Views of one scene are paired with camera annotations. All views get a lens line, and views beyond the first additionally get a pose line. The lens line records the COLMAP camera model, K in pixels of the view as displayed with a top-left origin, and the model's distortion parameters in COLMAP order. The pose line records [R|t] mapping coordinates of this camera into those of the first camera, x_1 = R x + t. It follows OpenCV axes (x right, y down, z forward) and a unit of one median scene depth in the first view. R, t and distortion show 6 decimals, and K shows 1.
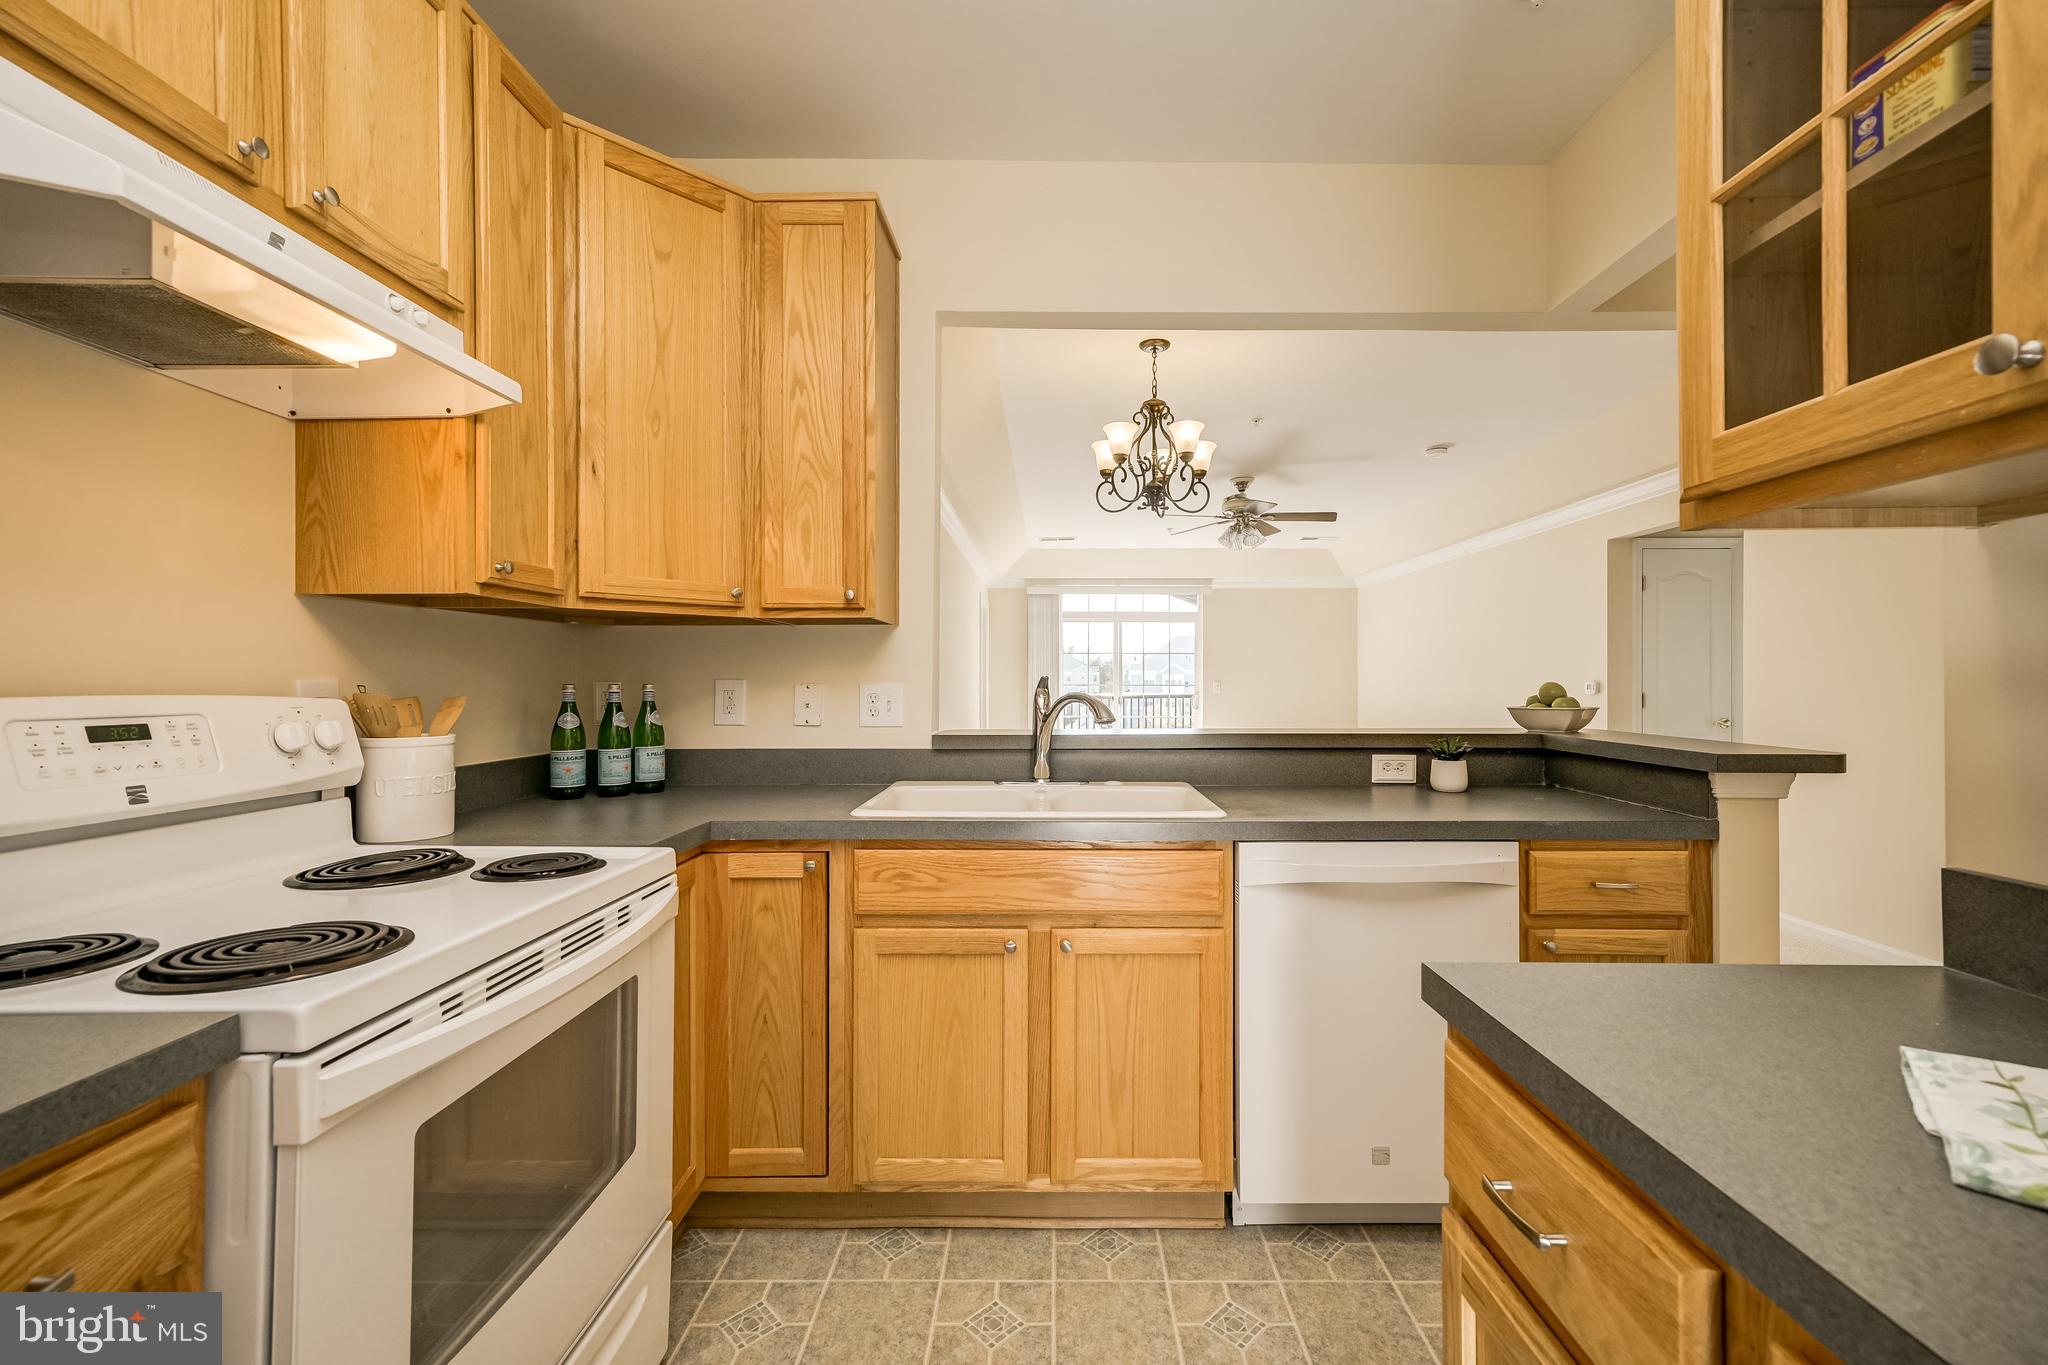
lens RADIAL K [[855.5, 0, 1043.6], [0, 855.5, 680.4], [0, 0, 1]] dist [0.000168, 0.000122]
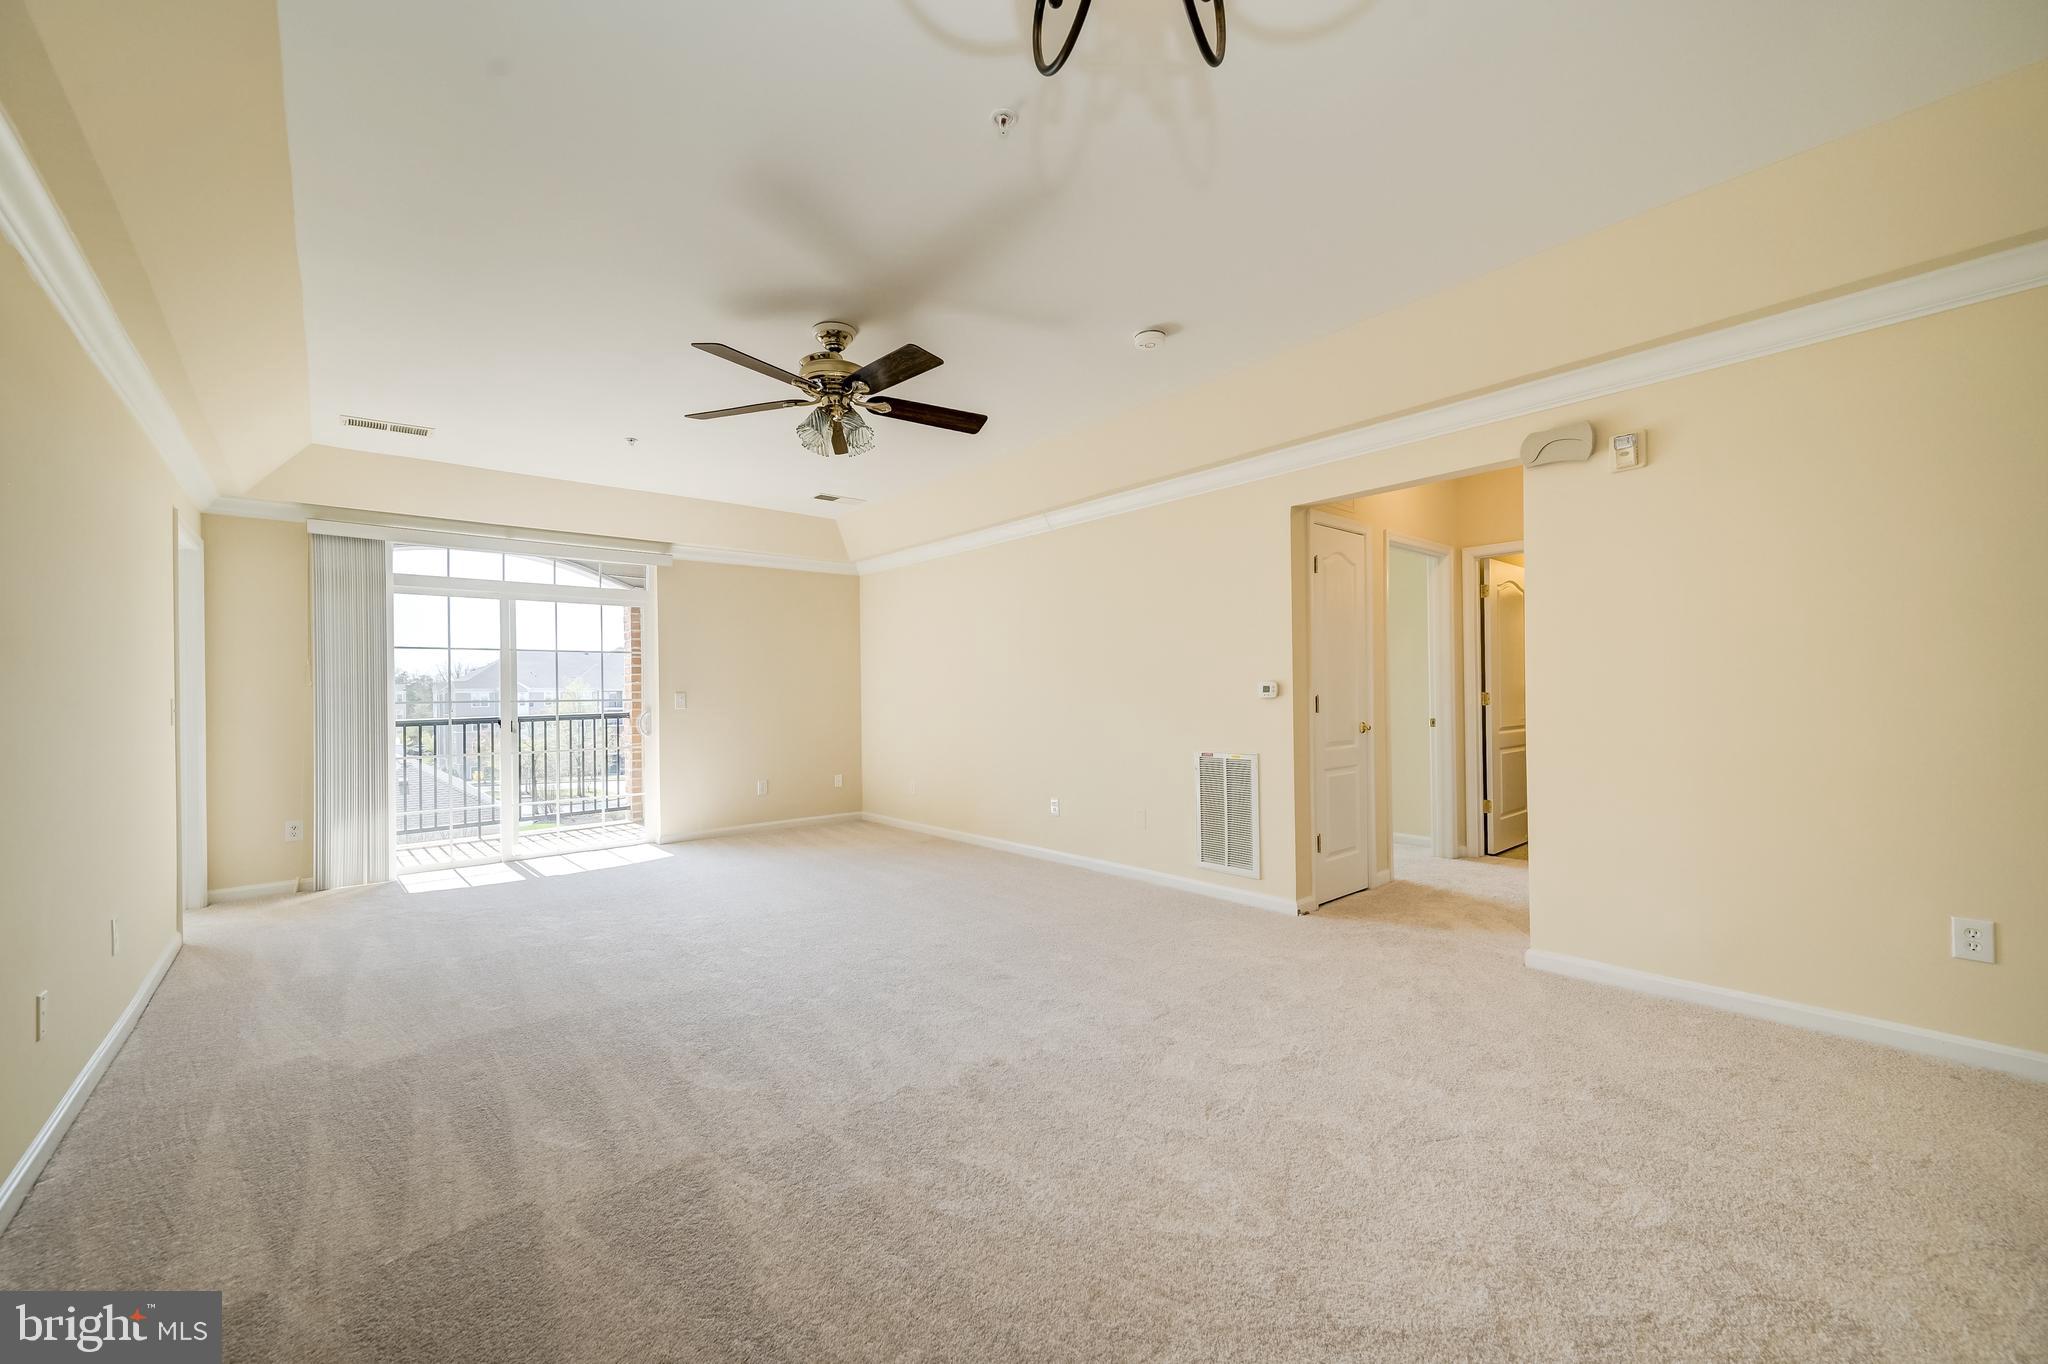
lens RADIAL K [[801.9, 0, 1024.4], [0, 801.9, 693.7], [0, 0, 1]] dist [0.003379, 0.000182]
pose [[0.751603, -0.009716, 0.659544, -0.070039], [0.012684, 0.999920, 0.000275, 0.020392], [-0.659494, 0.008159, 0.751666, 1.444801]]
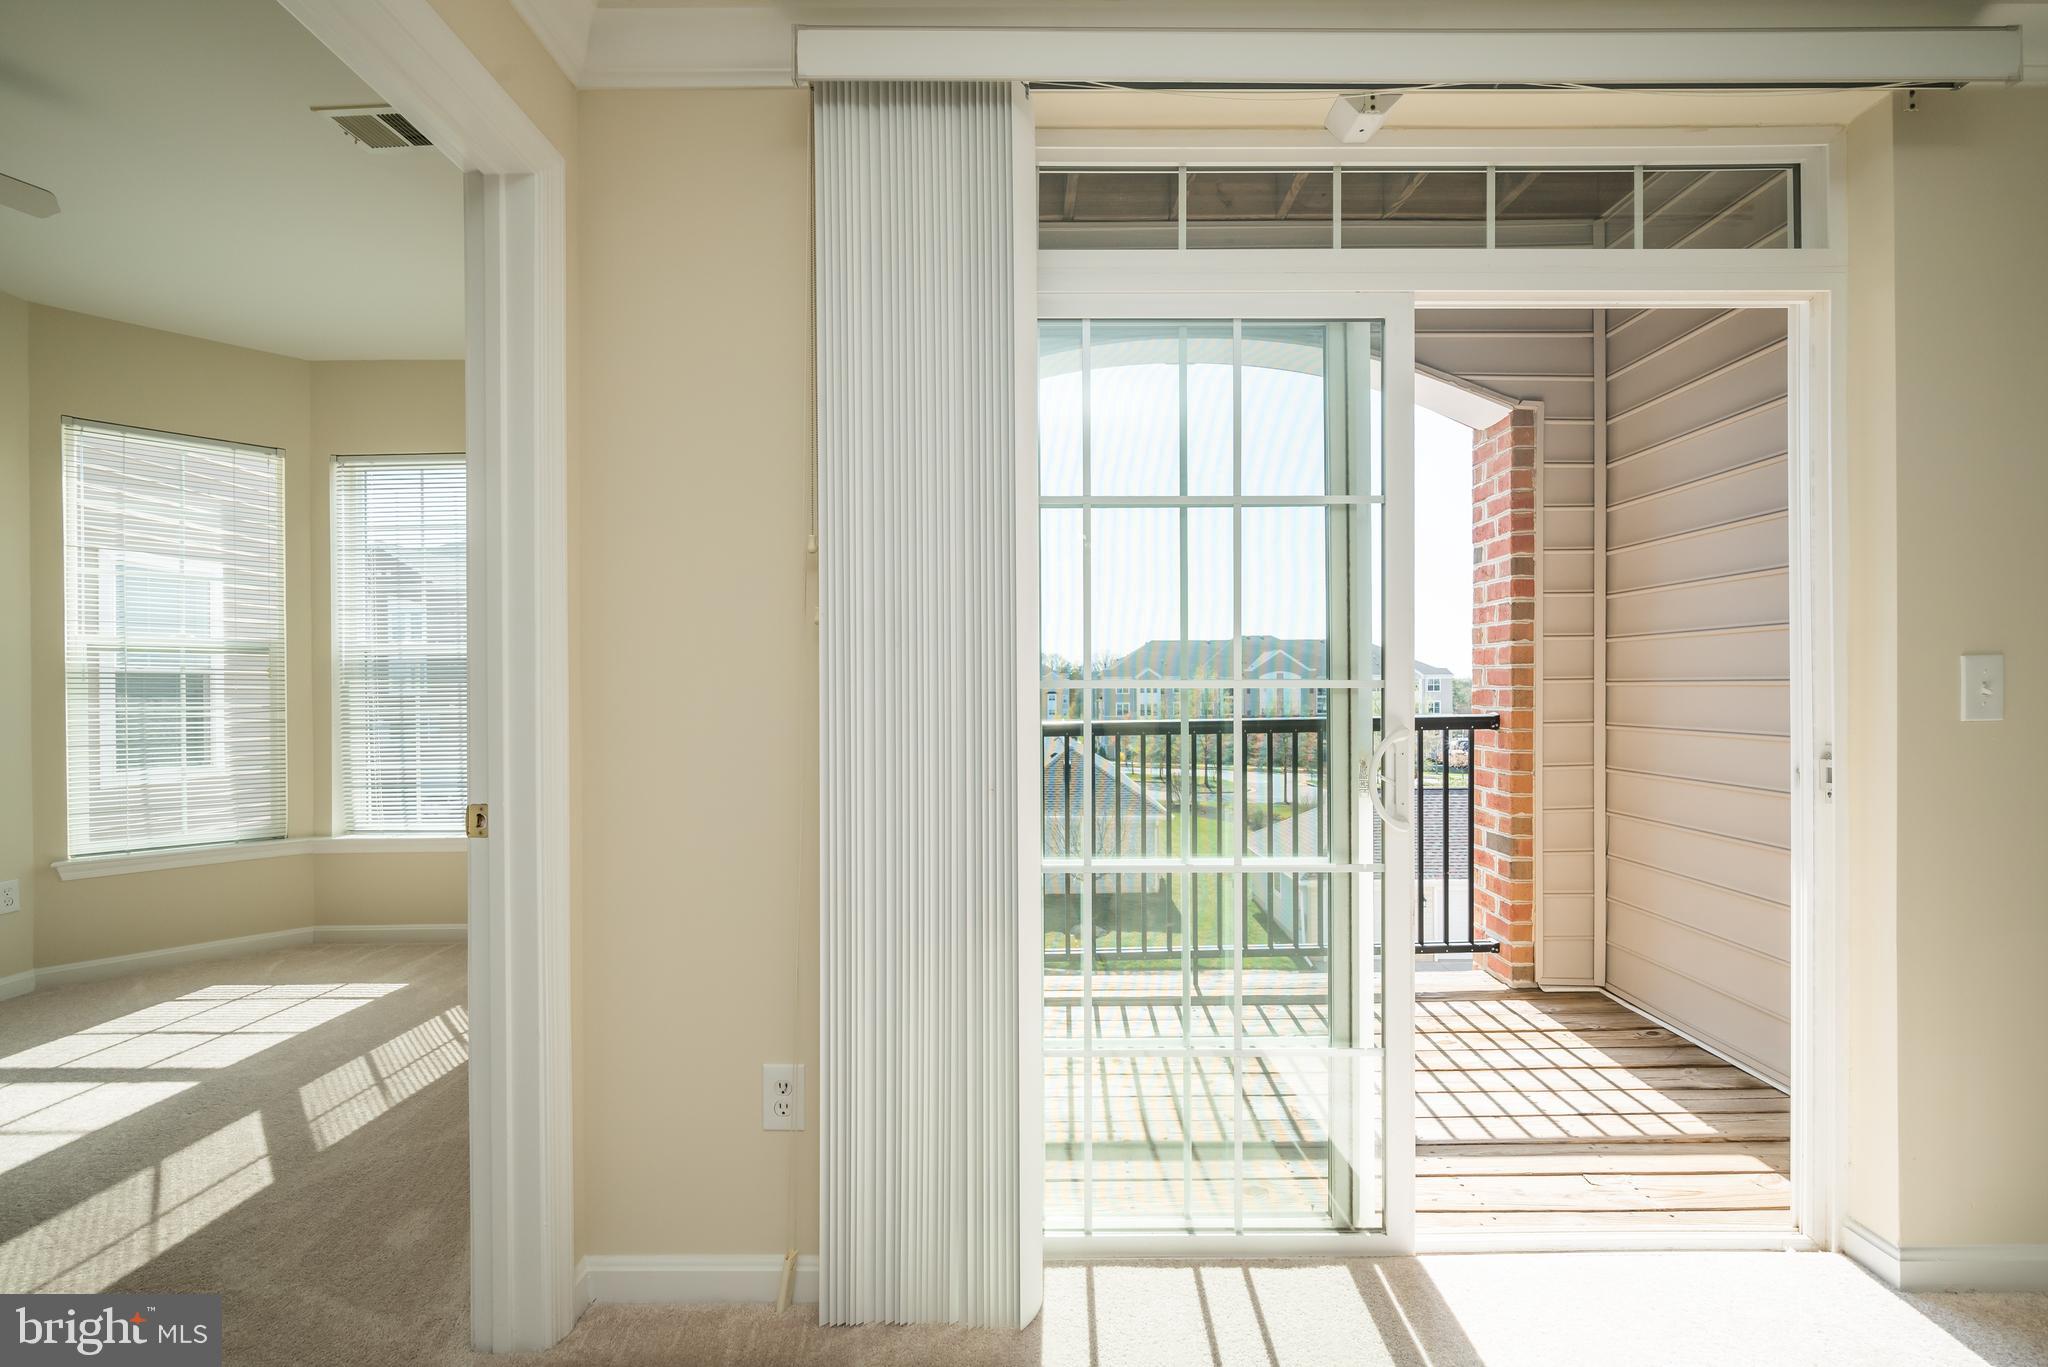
lens RADIAL K [[855.7, 0, 1012.6], [0, 855.7, 682.8], [0, 0, 1]] dist [0.010790, 0.000526]
pose [[0.999995, 0.000951, 0.002999, 0.064805], [-0.000972, 0.999974, 0.007078, 0.012685], [-0.002992, -0.007081, 0.999970, 3.642018]]
